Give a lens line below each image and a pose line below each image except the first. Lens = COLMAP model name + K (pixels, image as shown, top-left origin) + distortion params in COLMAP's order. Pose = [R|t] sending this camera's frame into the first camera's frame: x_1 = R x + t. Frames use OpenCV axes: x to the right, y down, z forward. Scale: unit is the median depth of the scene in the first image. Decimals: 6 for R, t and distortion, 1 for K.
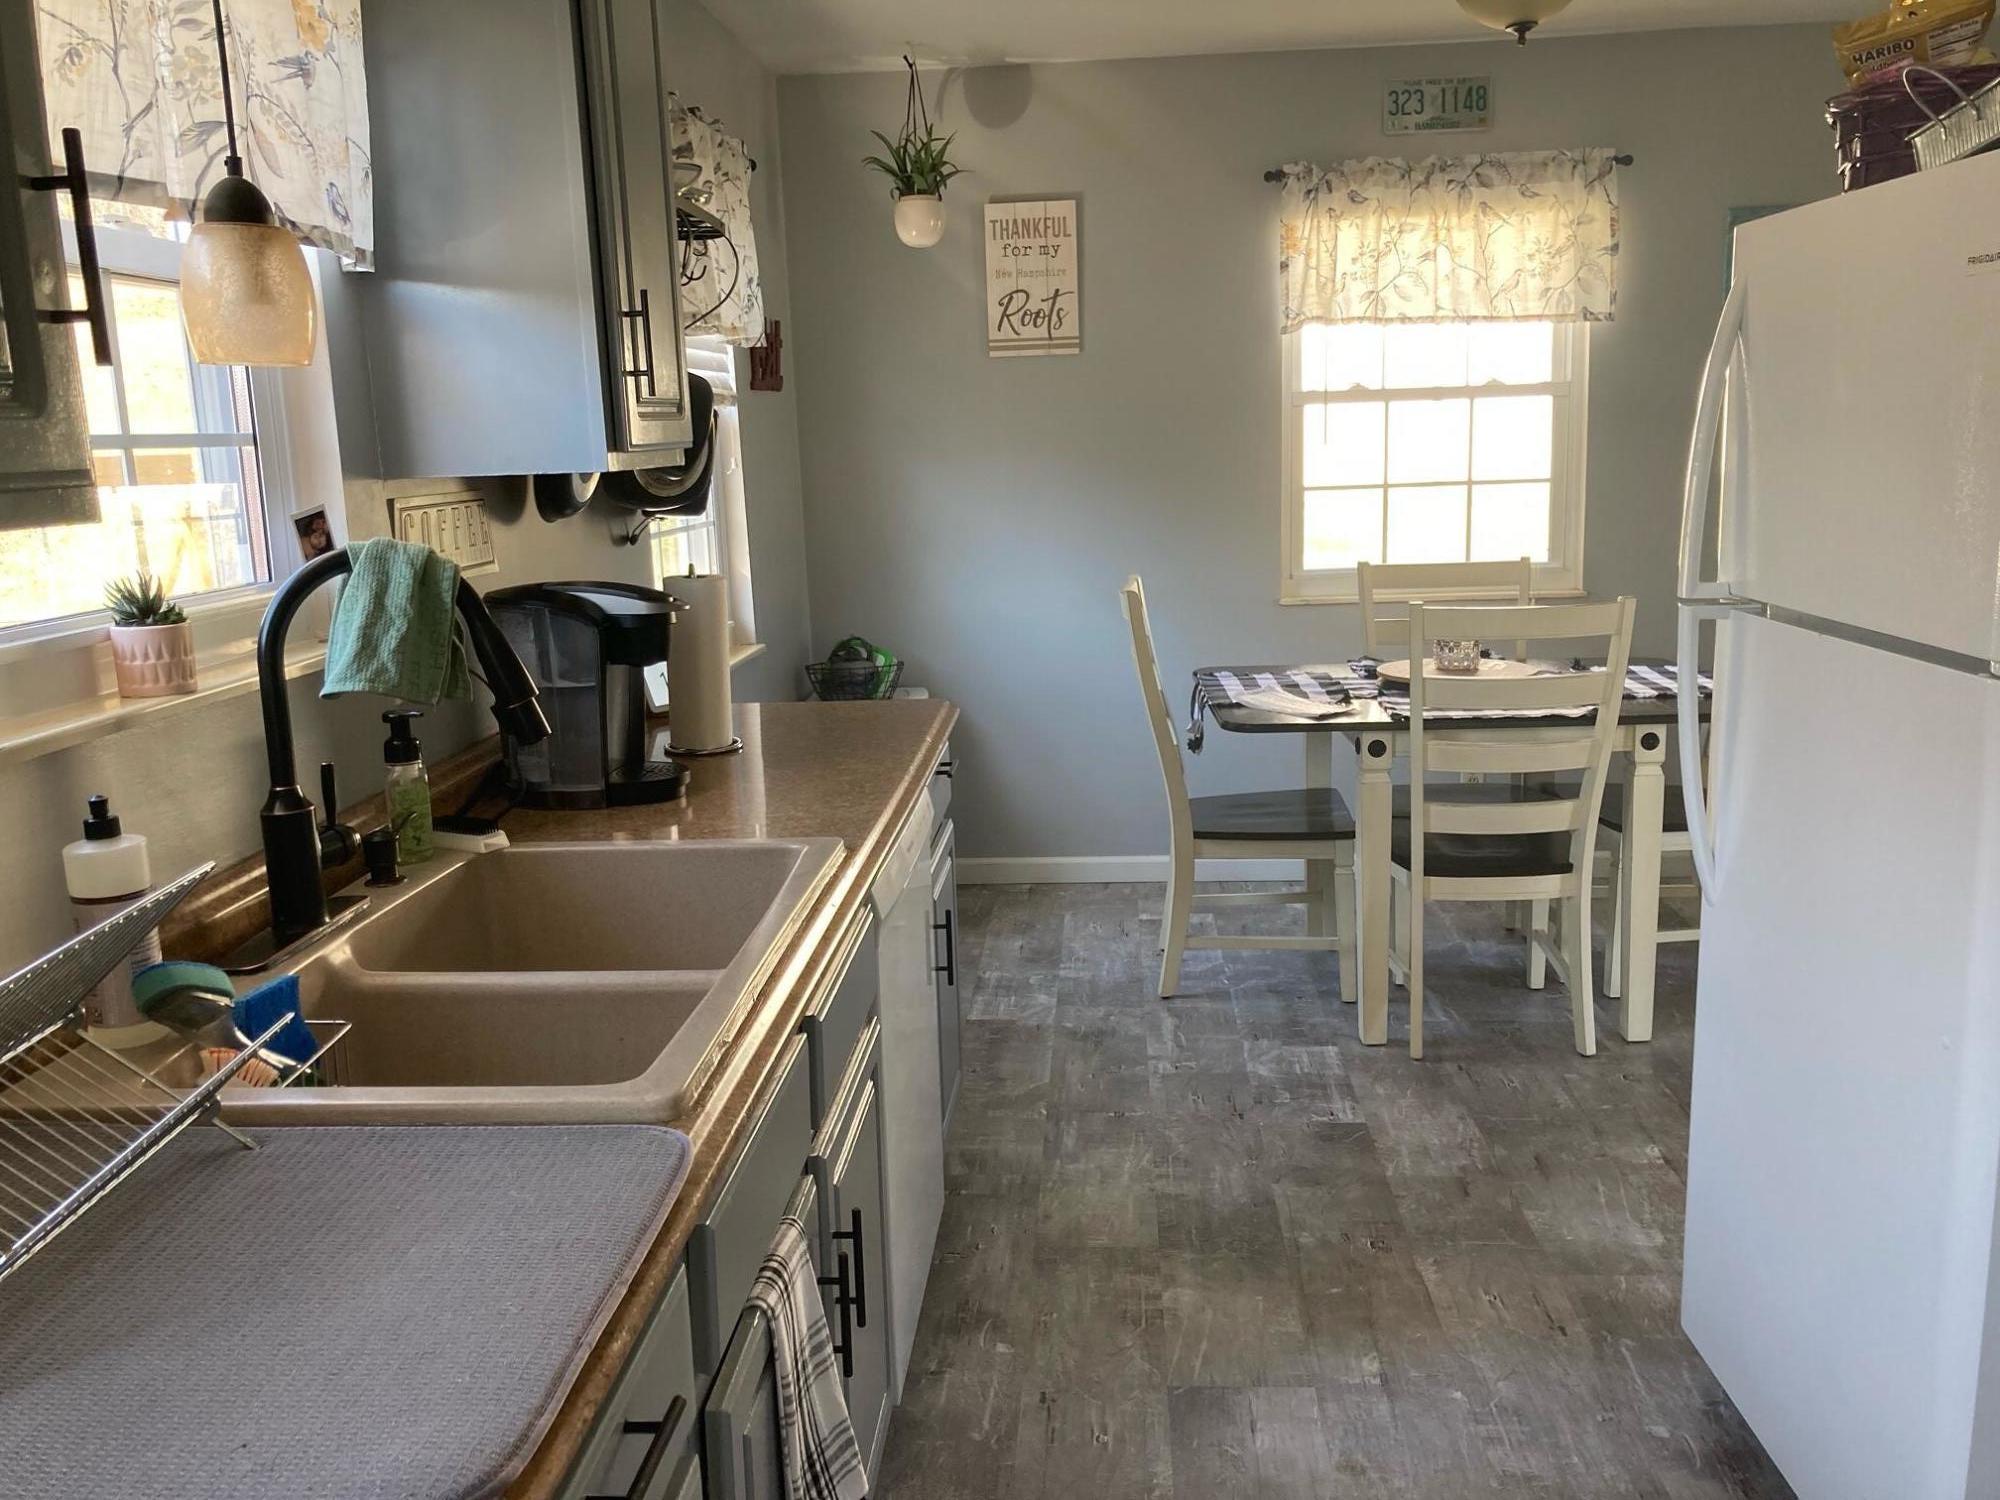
lens RADIAL K [[1641.7, 0, 1000.8], [0, 1641.7, 756.8], [0, 0, 1]] dist [0.026264, -0.045239]
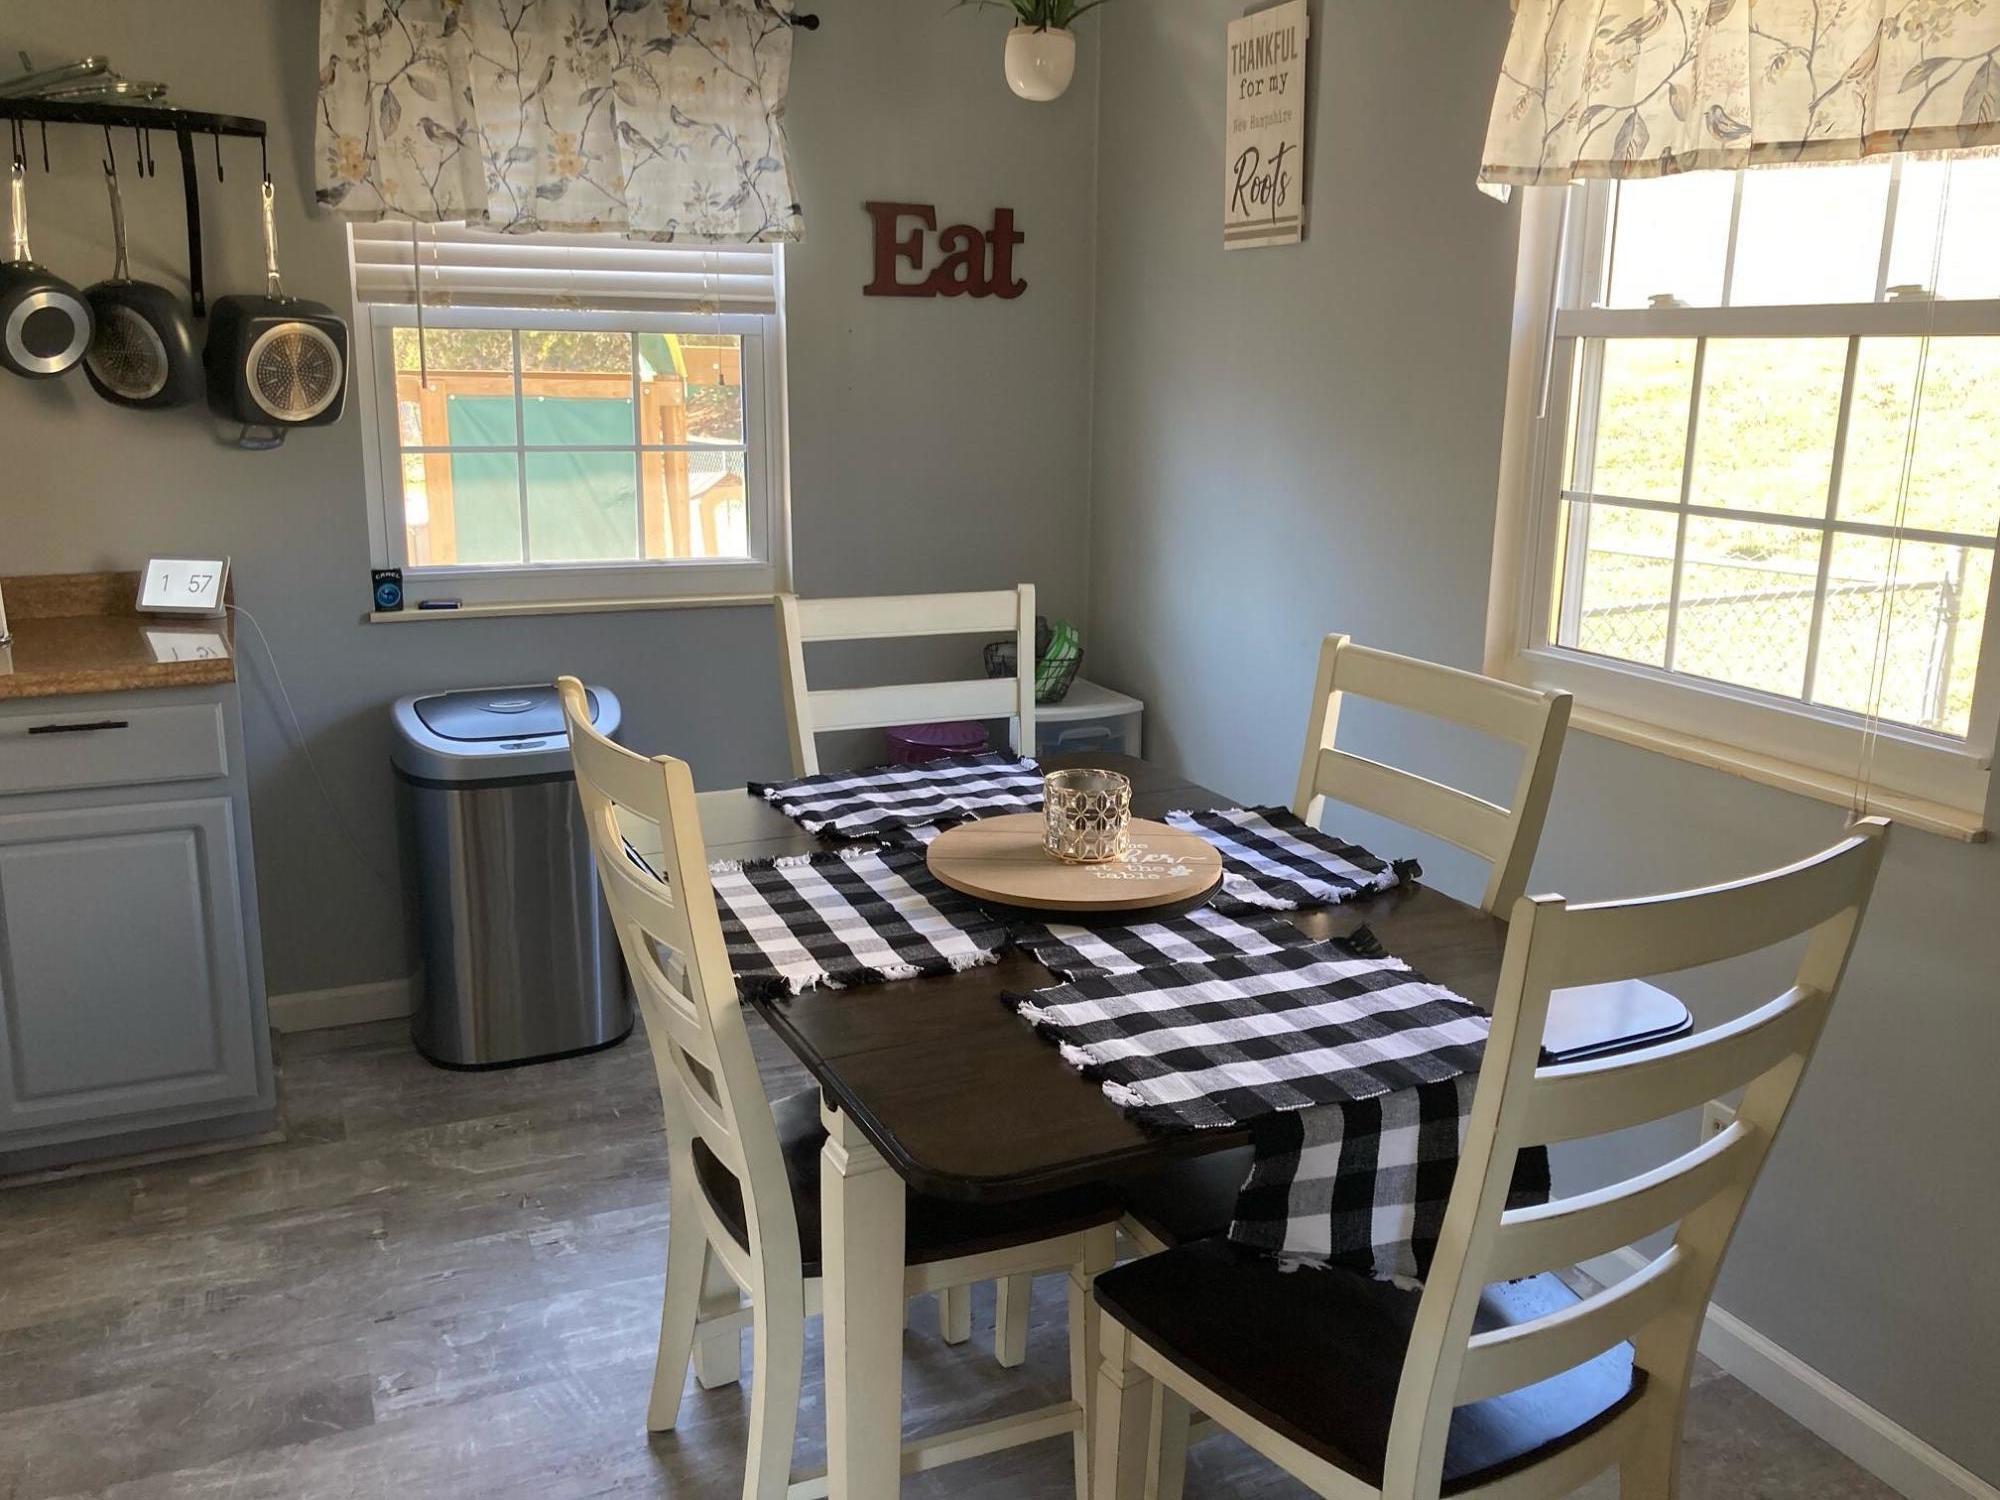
lens RADIAL K [[1641.7, 0, 1001.6], [0, 1641.7, 734.8], [0, 0, 1]] dist [0.026264, -0.045239]
pose [[0.481391, 0.236860, -0.843895, 0.583122], [-0.210268, 0.965888, 0.151156, -0.134632], [0.850911, 0.104679, 0.514774, 0.599086]]
